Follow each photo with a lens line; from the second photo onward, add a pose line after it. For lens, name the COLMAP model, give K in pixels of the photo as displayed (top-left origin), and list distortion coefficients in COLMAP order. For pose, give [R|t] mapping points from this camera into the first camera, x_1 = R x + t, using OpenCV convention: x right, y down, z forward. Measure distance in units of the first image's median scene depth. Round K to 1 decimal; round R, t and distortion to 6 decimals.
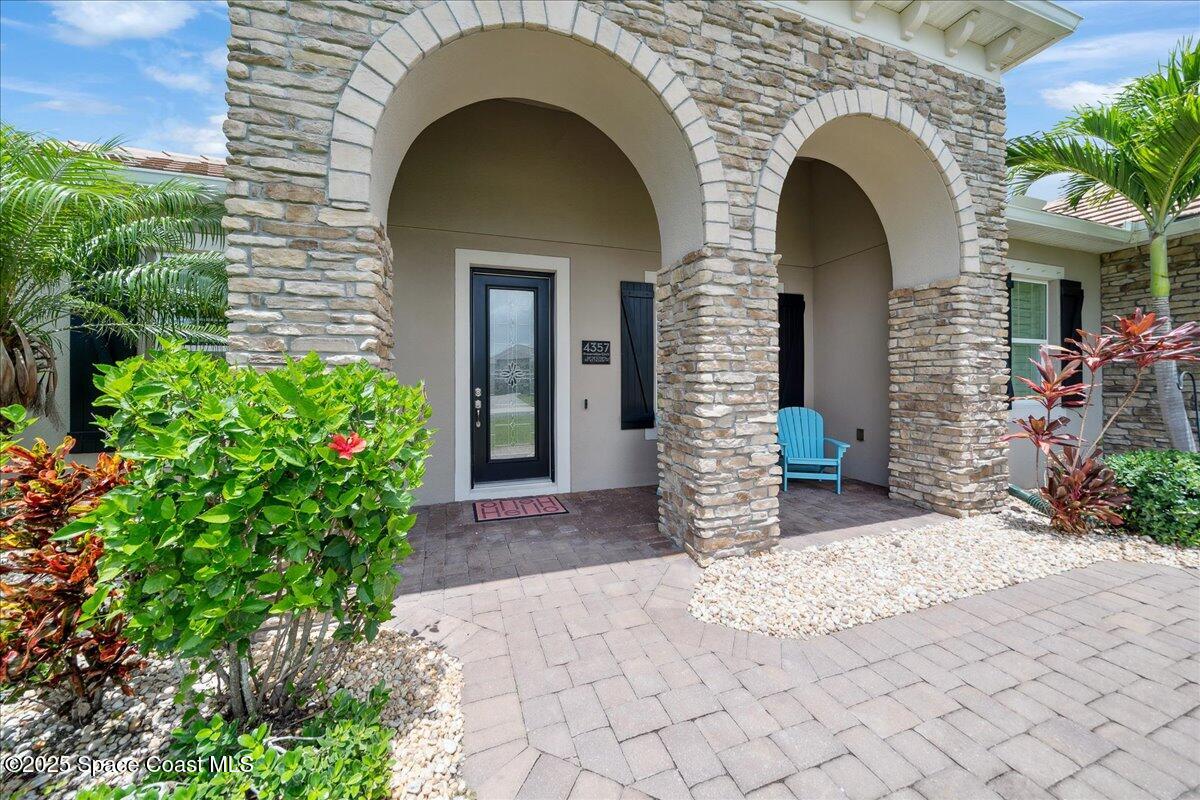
lens RADIAL K [[418.0, 0, 594.2], [0, 418.0, 392.7], [0, 0, 1]] dist [-0.001300, 0.000032]
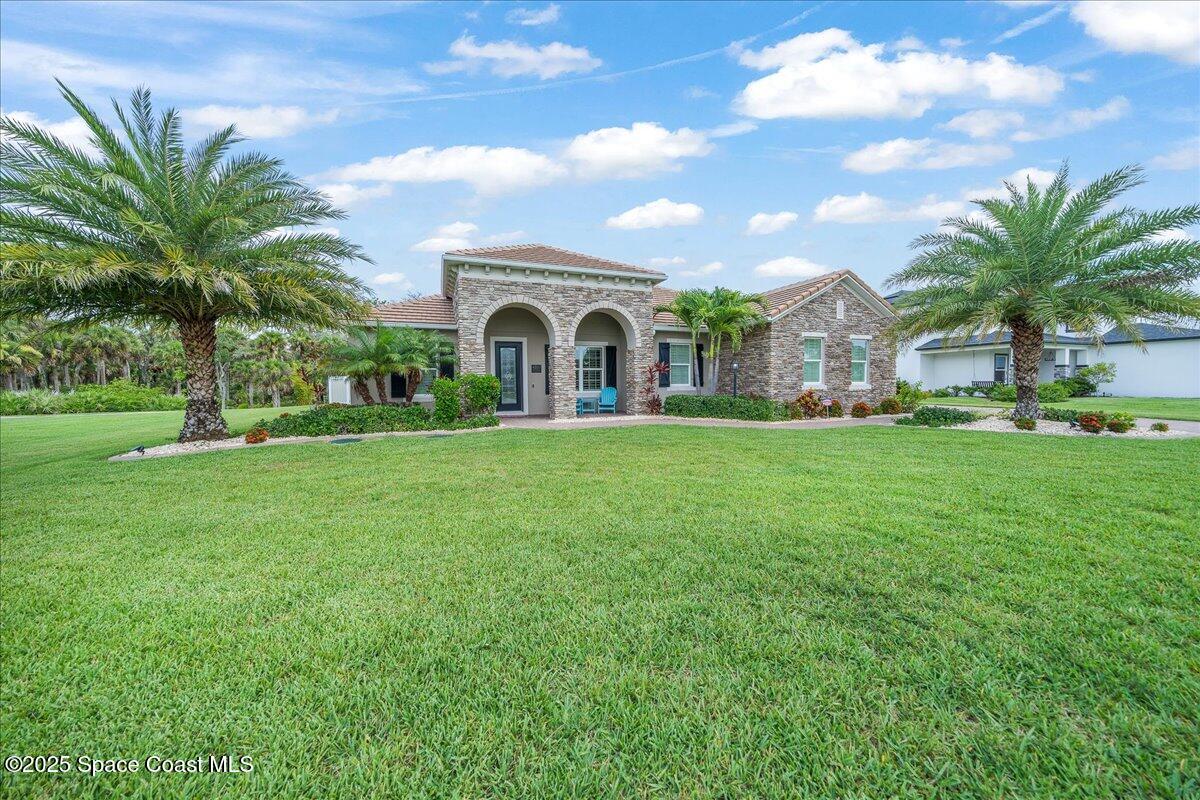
lens RADIAL K [[420.4, 0, 601.5], [0, 420.4, 414.0], [0, 0, 1]] dist [-0.001841, 0.000083]
pose [[0.998218, -0.009667, 0.058884, 0.412782], [0.006986, 0.998937, 0.045573, 0.133515], [-0.059262, -0.045081, 0.997224, -2.922631]]
